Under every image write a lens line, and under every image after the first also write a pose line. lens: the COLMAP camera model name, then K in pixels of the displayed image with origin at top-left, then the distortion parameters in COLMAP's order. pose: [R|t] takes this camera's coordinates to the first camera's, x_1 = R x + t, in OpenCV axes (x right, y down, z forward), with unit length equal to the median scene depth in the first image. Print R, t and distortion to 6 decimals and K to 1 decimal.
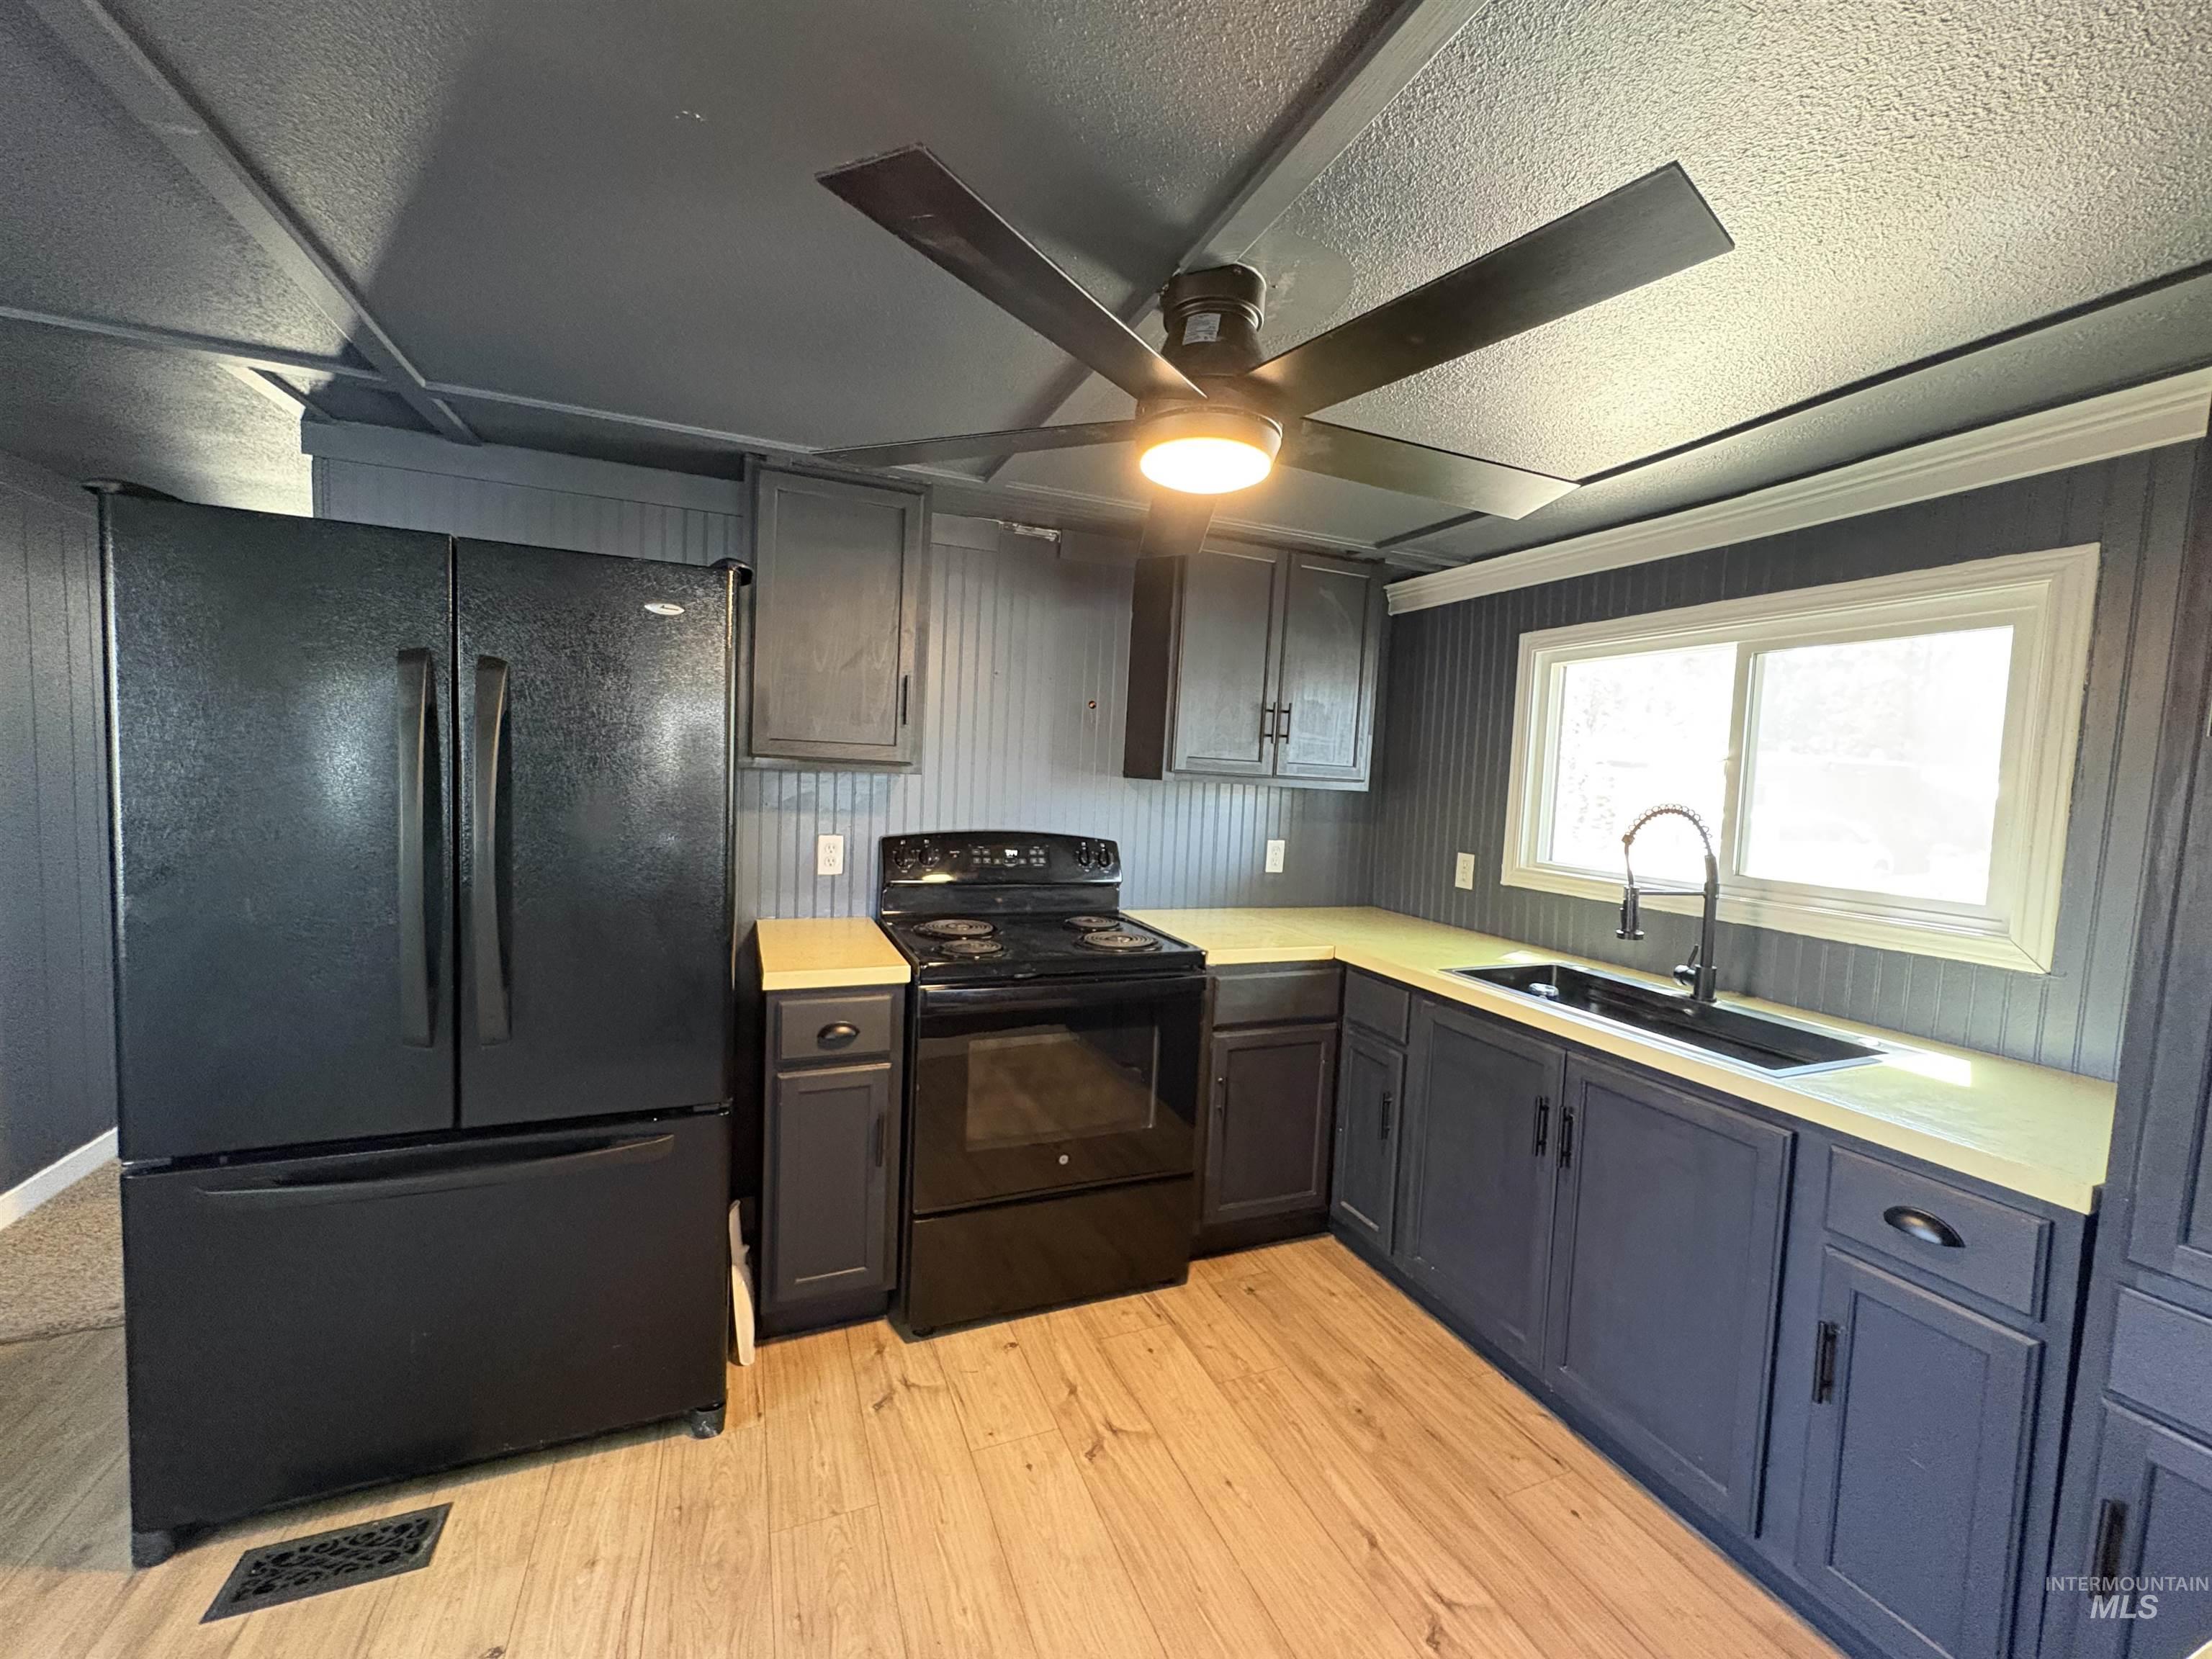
lens RADIAL K [[873.5, 0, 1096.4], [0, 873.5, 828.6], [0, 0, 1]] dist [-0.002006, 0.000516]
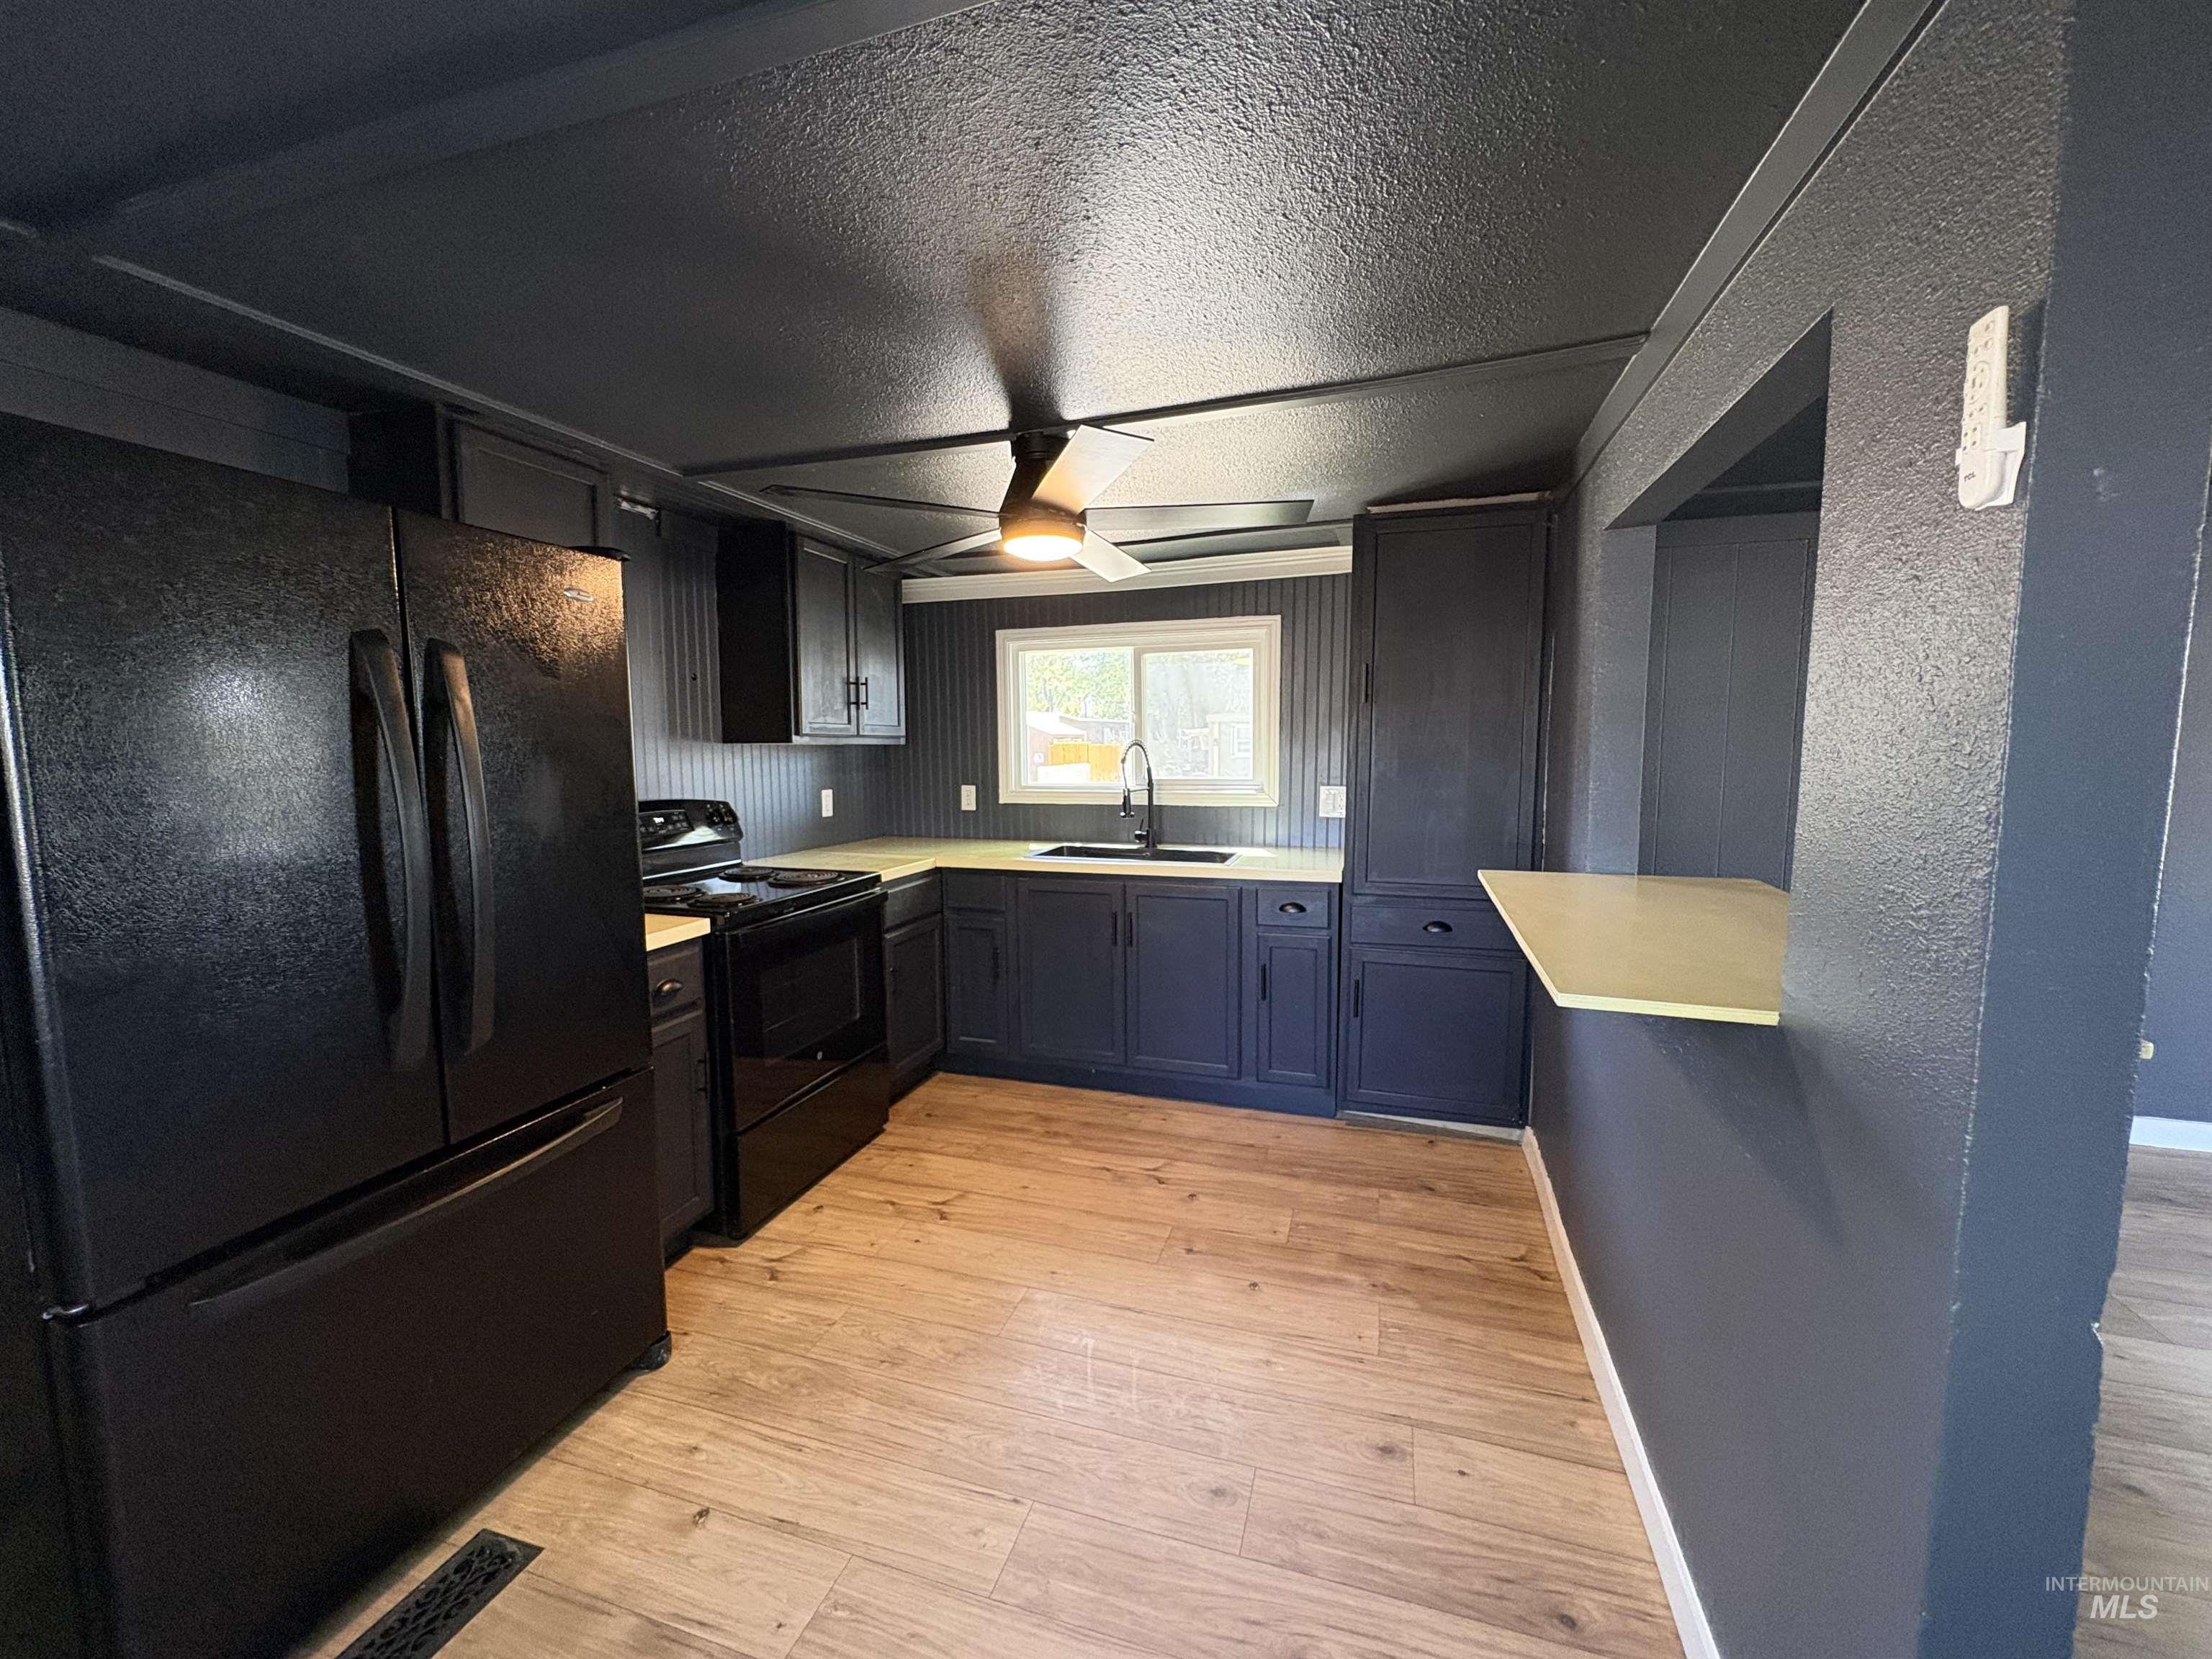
lens RADIAL K [[873.5, 0, 1096.4], [0, 873.5, 828.6], [0, 0, 1]] dist [-0.002006, 0.000516]
pose [[0.654296, -0.123978, 0.746007, -0.654681], [0.086463, 0.992265, 0.089069, -0.012685], [-0.751280, 0.006224, 0.659954, -0.102083]]
